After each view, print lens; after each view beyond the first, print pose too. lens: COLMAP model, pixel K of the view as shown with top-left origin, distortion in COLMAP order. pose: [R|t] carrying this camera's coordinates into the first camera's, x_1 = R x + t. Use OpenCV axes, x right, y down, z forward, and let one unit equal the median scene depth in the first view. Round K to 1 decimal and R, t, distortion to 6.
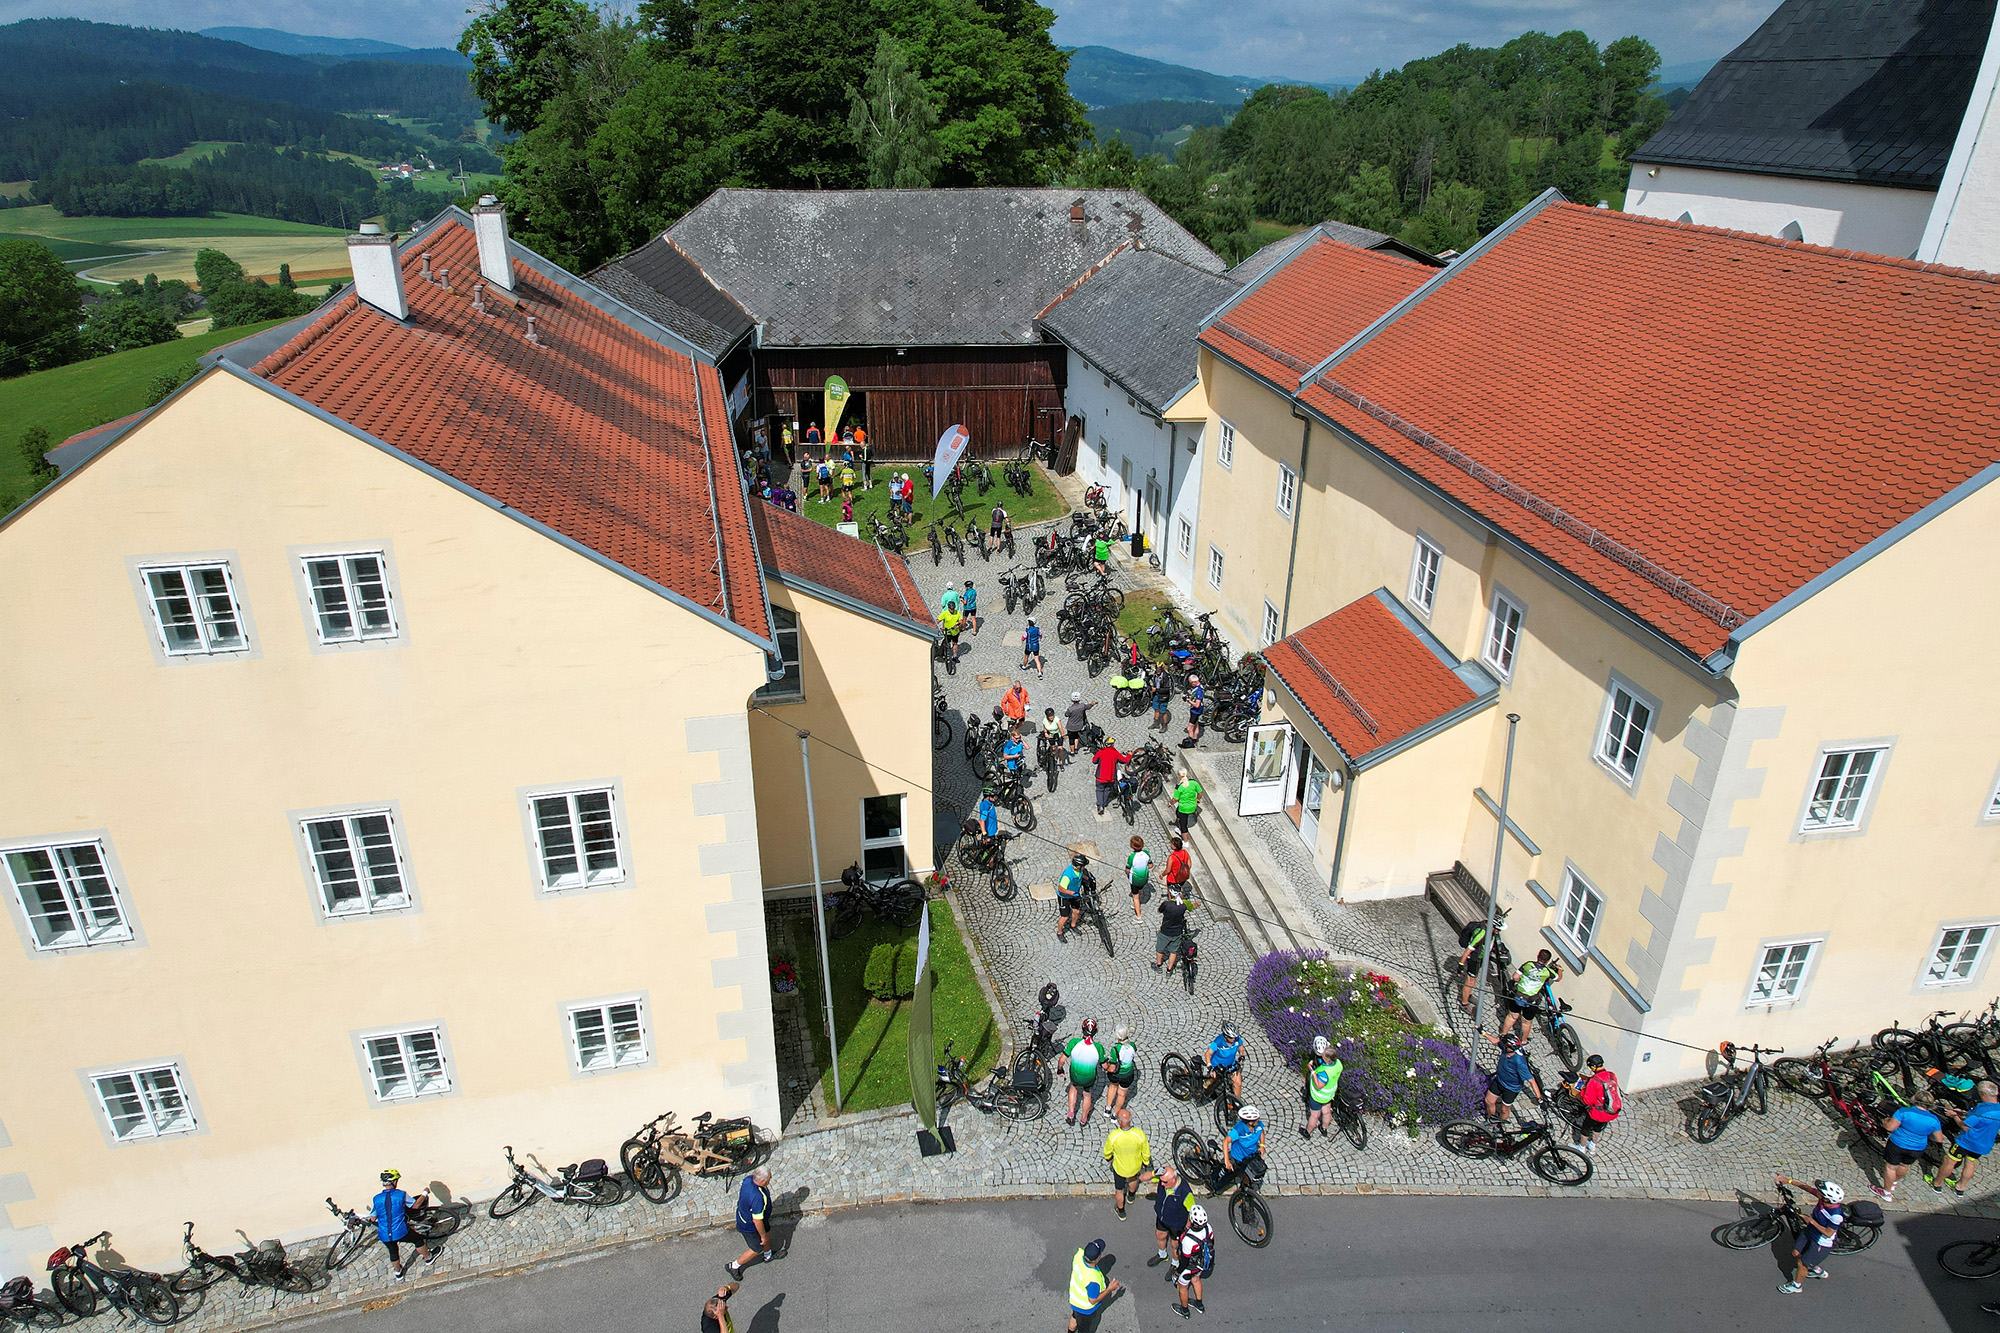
lens RADIAL K [[1276.6, 0, 1008.8], [0, 1276.6, 675.8], [0, 0, 1]] dist [-0.068223, 0.058320]
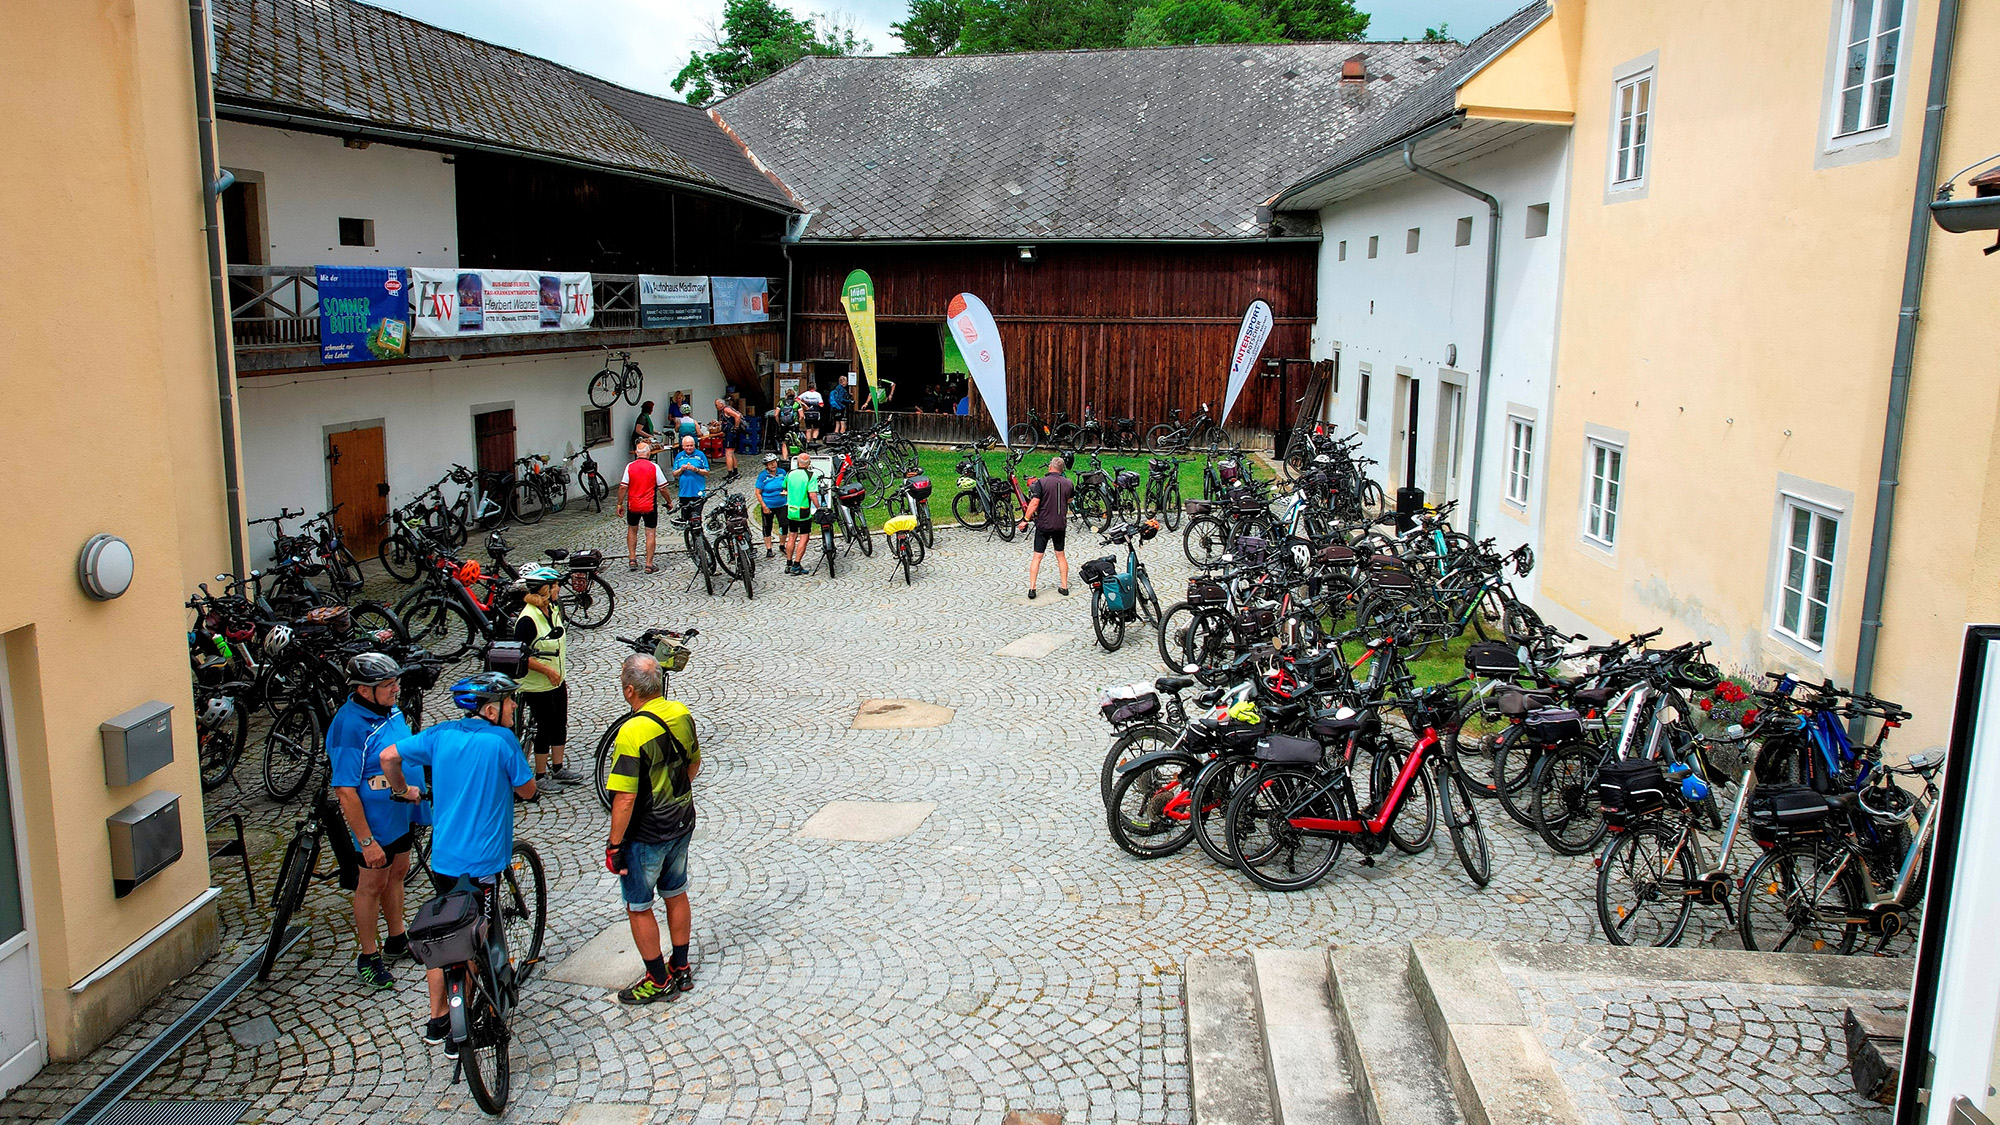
lens RADIAL K [[1383.6, 0, 1007.0], [0, 1383.6, 522.2], [0, 0, 1]] dist [-0.051788, 0.038215]
pose [[0.967563, 0.044024, -0.248764, 0.143577], [-0.111556, 0.957949, -0.264367, 0.068445], [0.226665, 0.283543, 0.931787, 0.894806]]
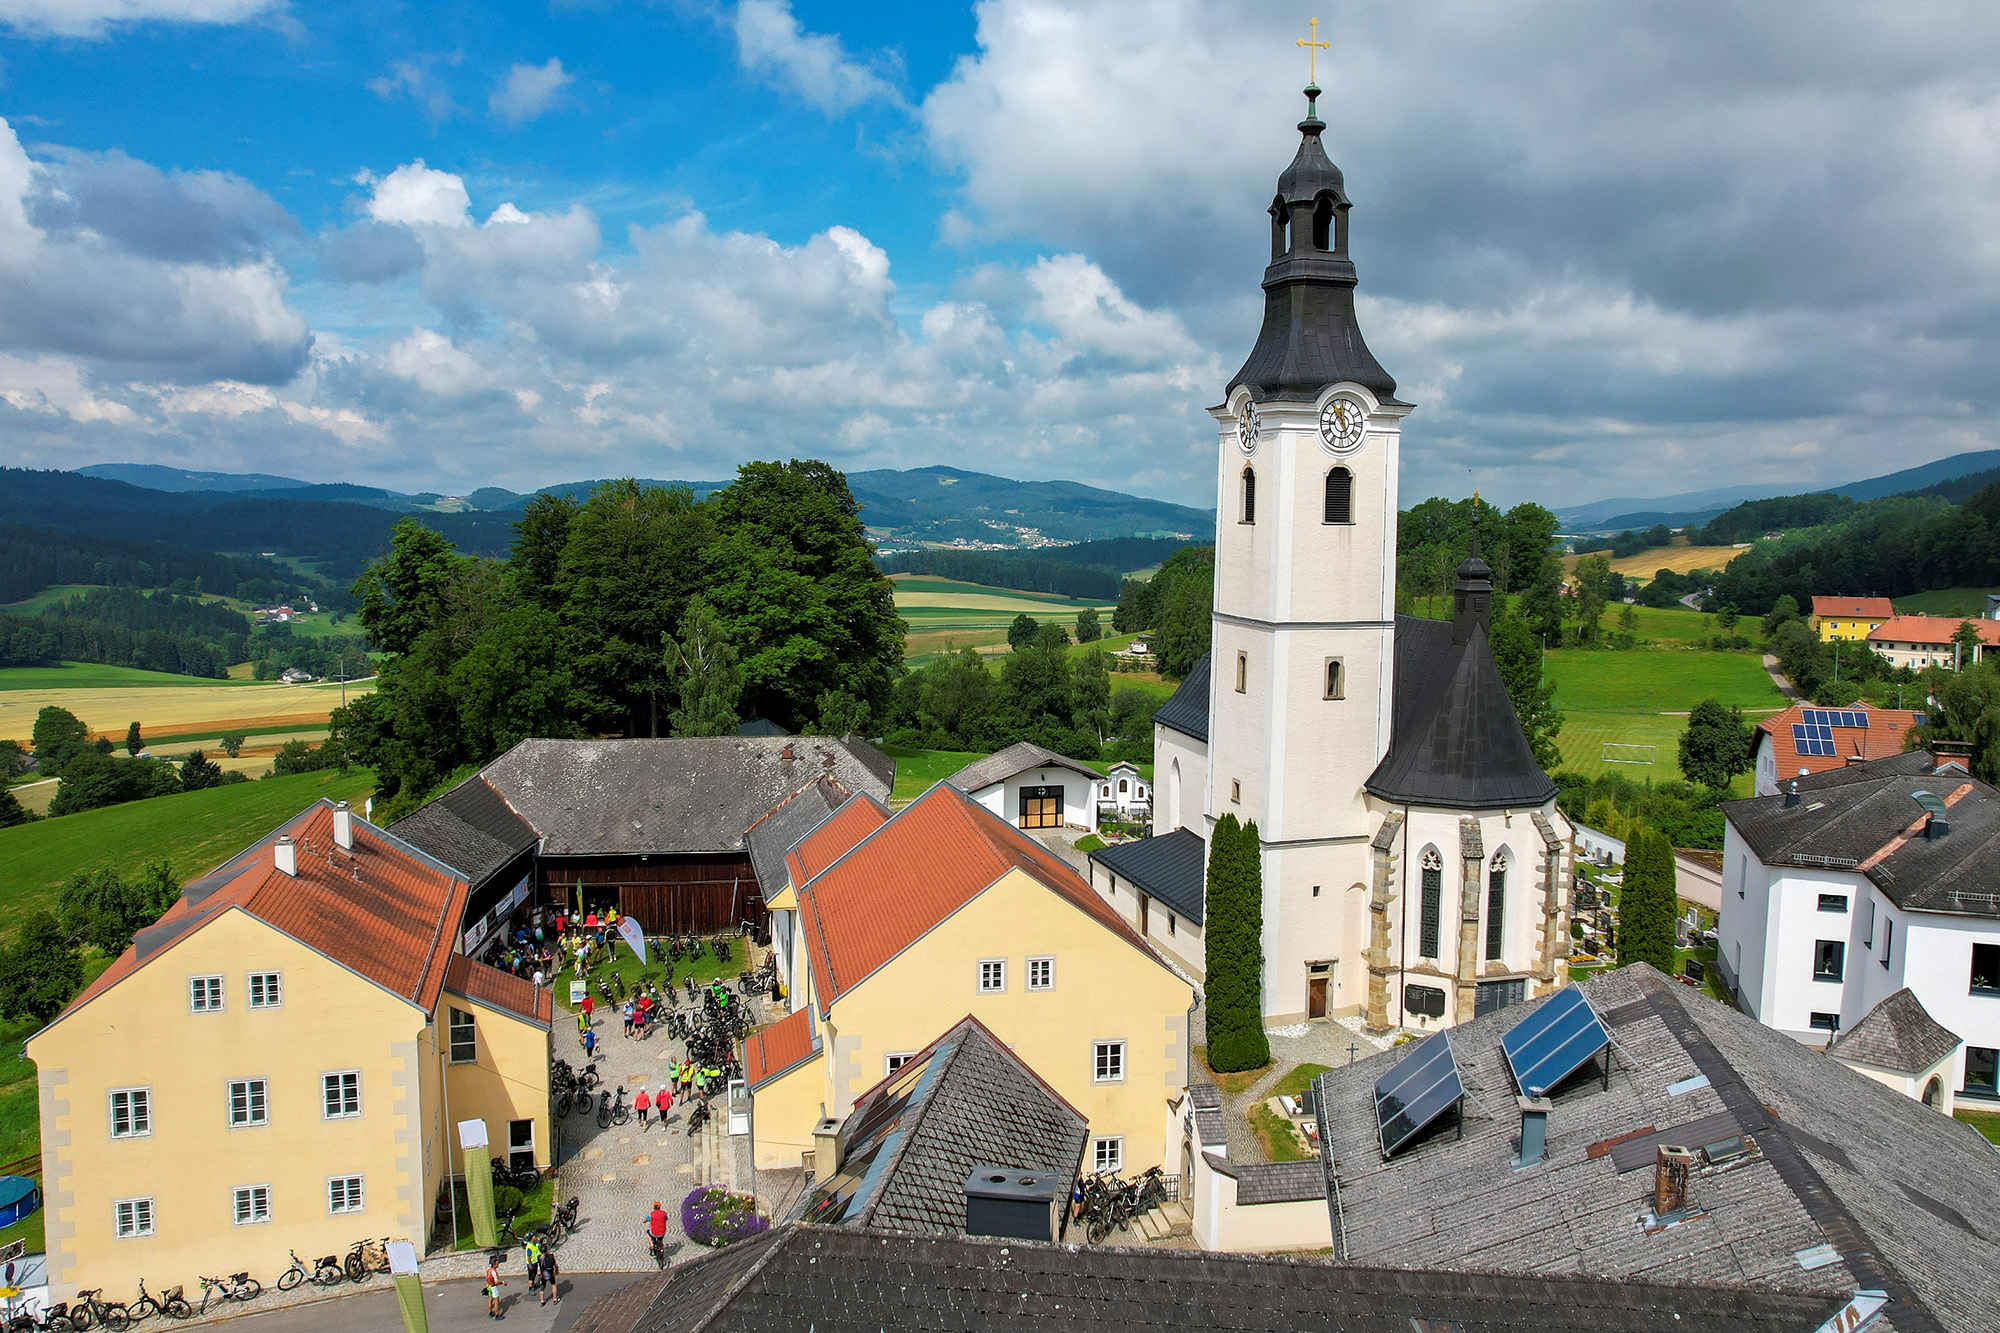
lens RADIAL K [[1524.7, 0, 1055.3], [0, 1524.7, 639.8], [0, 0, 1]] dist [-0.070330, 0.053725]
pose [[0.998494, -0.008285, 0.054241, 0.553847], [0.026773, 0.936431, -0.349829, 0.223213], [-0.047894, 0.350754, 0.935242, -1.298745]]
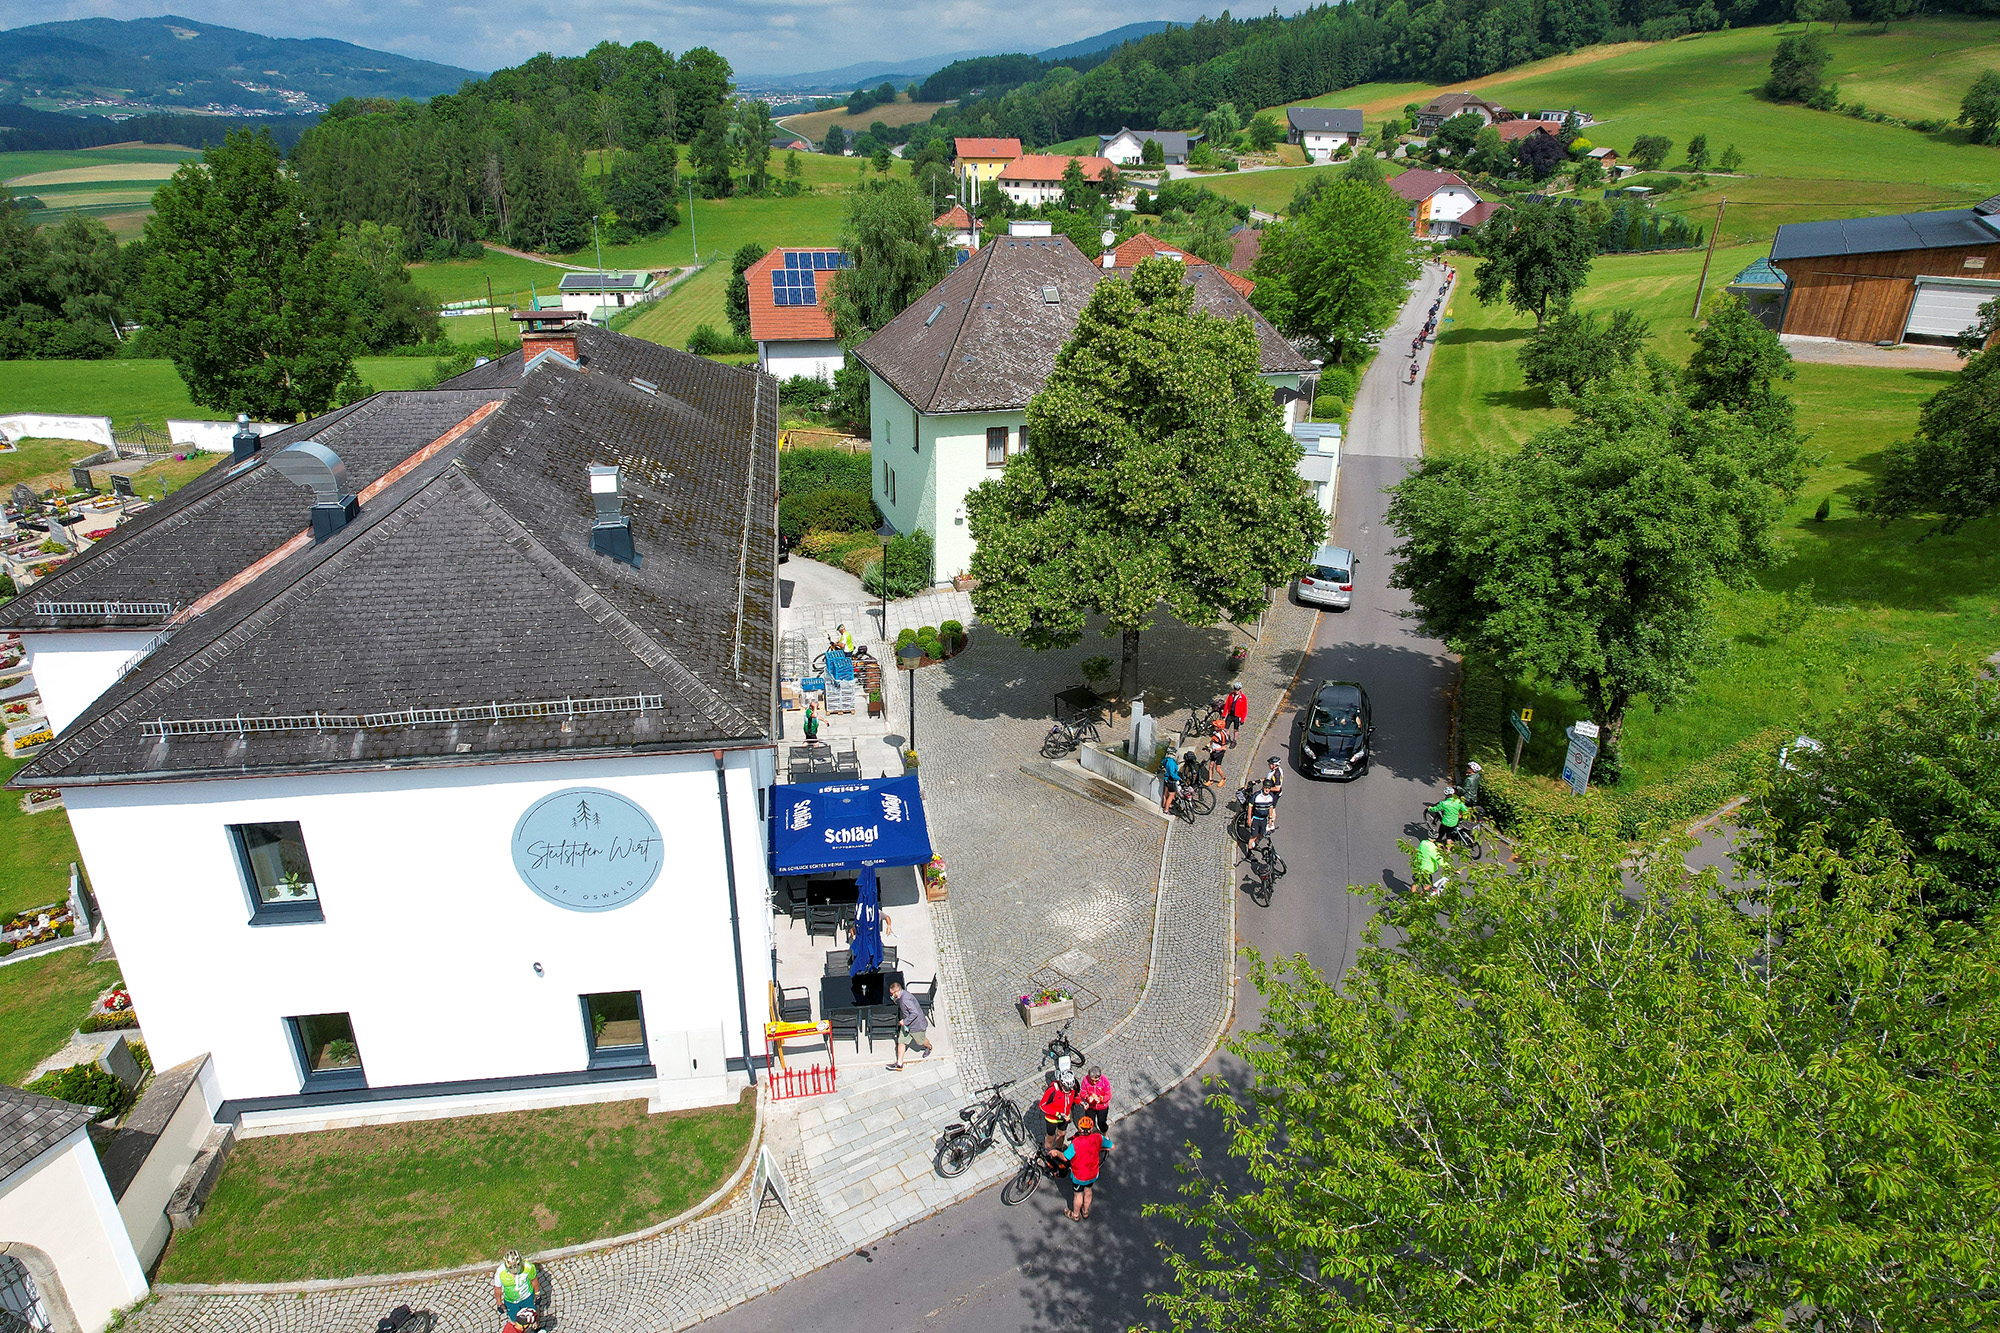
lens RADIAL K [[1276.6, 0, 1008.8], [0, 1276.6, 675.8], [0, 0, 1]] dist [-0.068223, 0.058320]
pose [[0.872569, -0.207399, 0.442277, 2.040534], [0.205237, 0.977257, 0.053357, -0.109105], [-0.443284, 0.044214, 0.895290, -0.165594]]
